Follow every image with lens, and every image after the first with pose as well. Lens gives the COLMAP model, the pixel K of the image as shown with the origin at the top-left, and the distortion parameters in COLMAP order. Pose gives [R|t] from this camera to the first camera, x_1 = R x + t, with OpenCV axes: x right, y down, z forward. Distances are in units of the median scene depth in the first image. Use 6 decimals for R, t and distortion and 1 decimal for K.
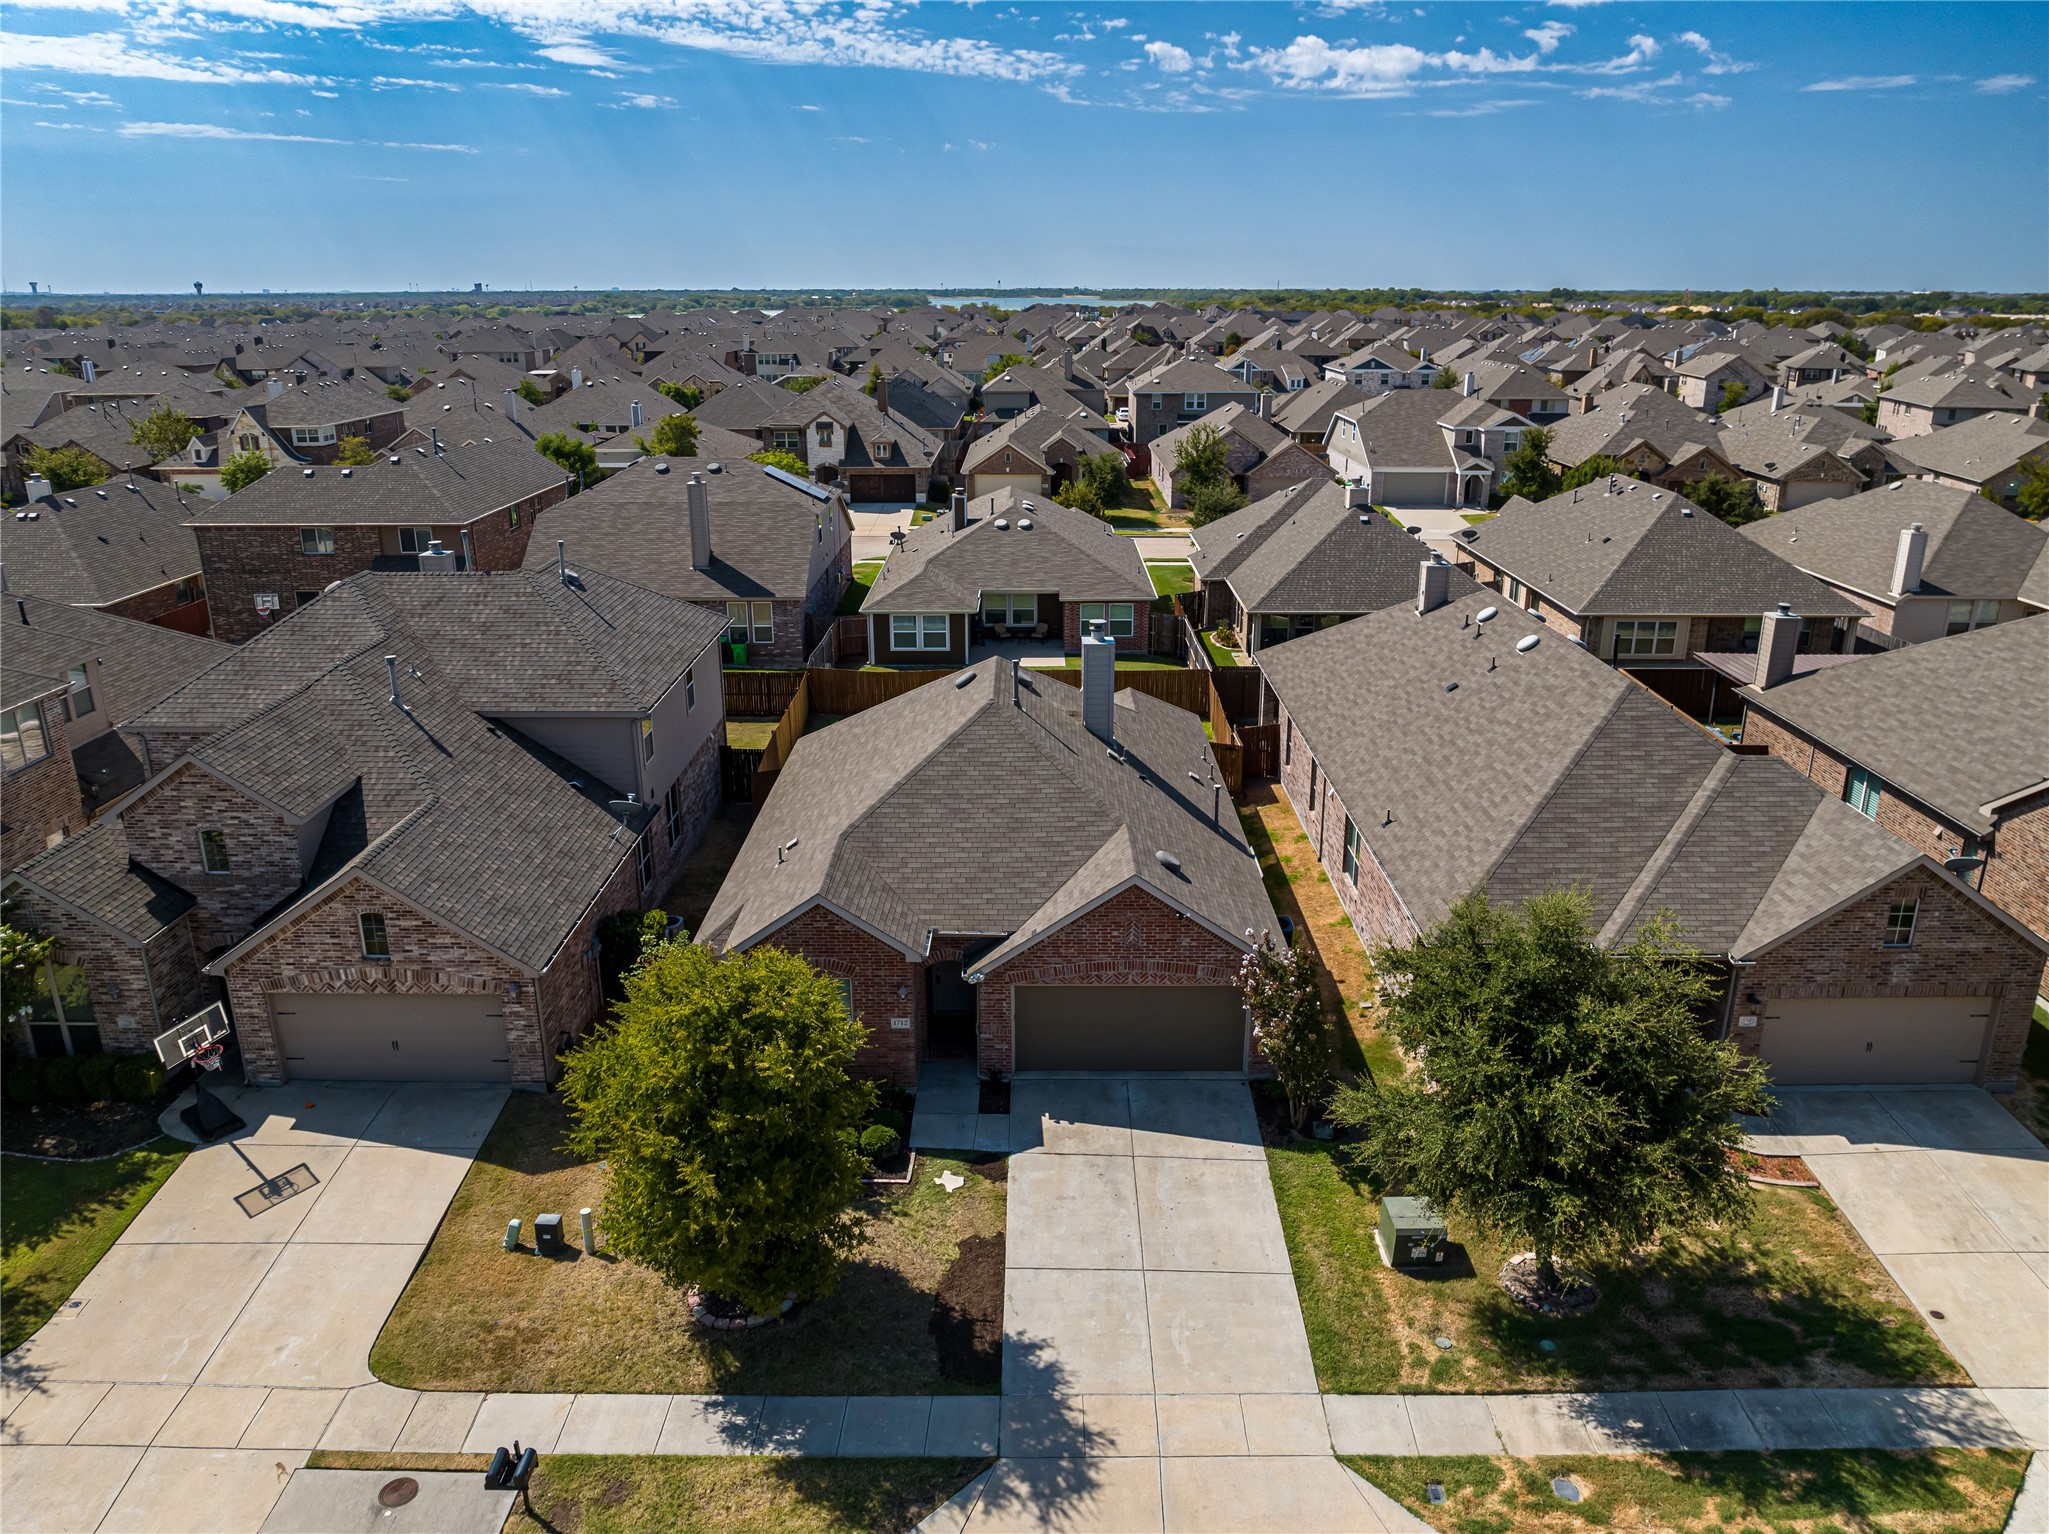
lens RADIAL K [[1458.2, 0, 1024.5], [0, 1458.2, 767.0], [0, 0, 1]] dist [-0.005661, -0.067323]
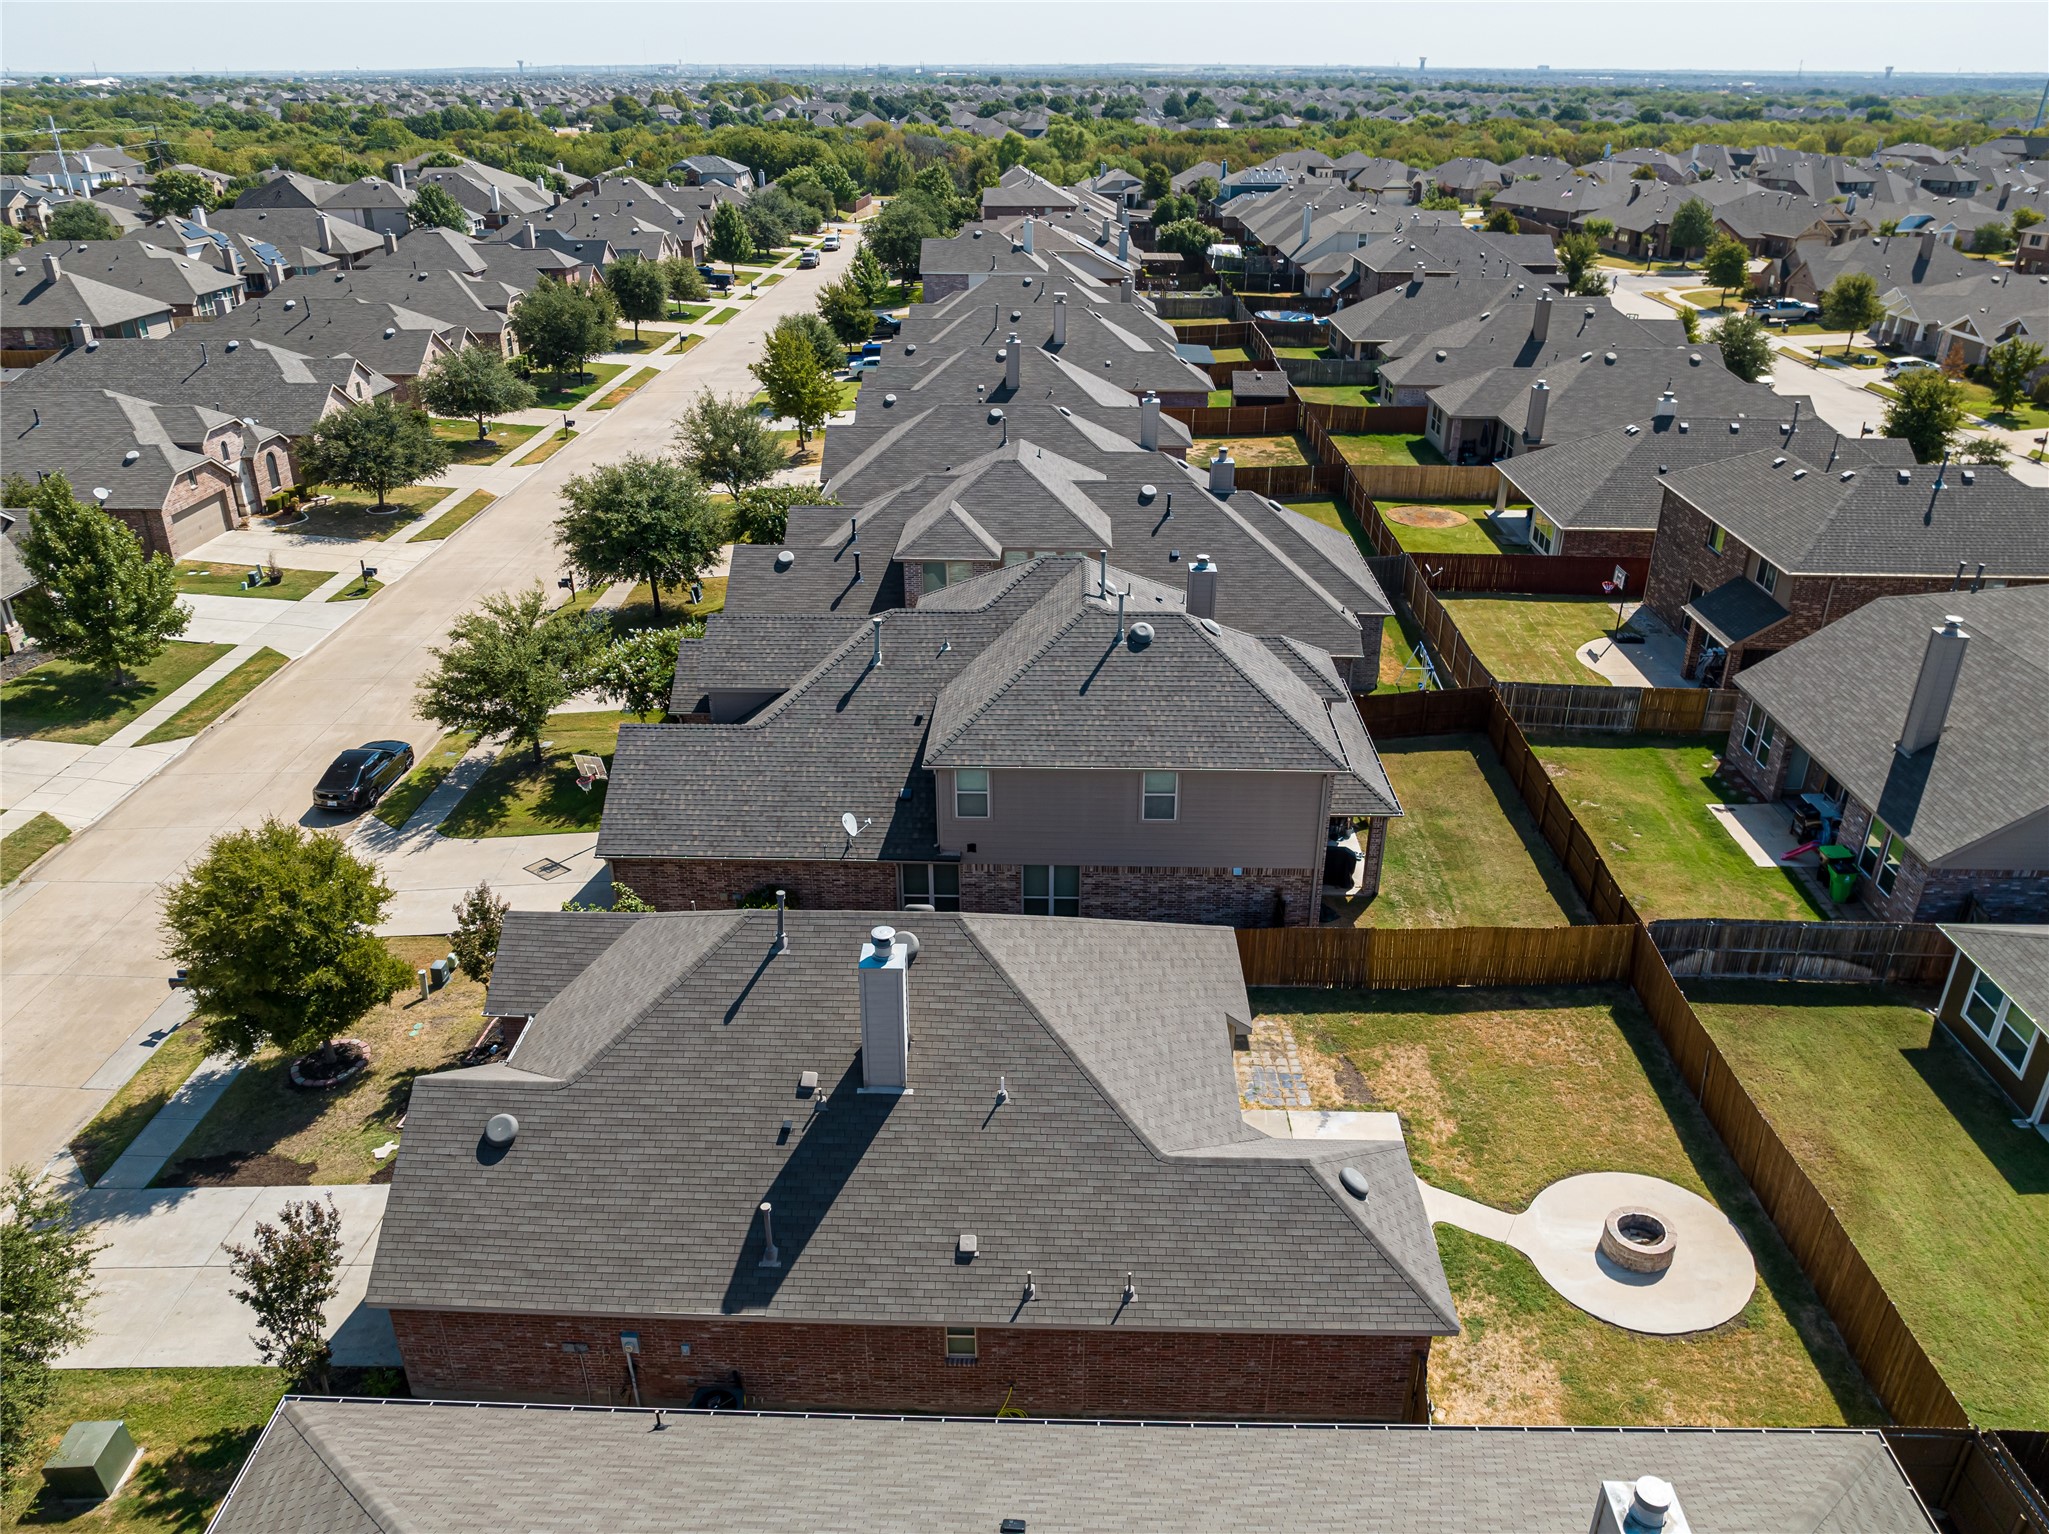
lens RADIAL K [[1438.9, 0, 1024.5], [0, 1438.9, 767.0], [0, 0, 1]] dist [-0.035246, -0.000931]
pose [[-0.015685, 0.443757, -0.896010, 0.919846], [-0.317103, 0.847653, 0.425359, -0.701599], [0.948261, 0.290799, 0.127421, 1.361438]]
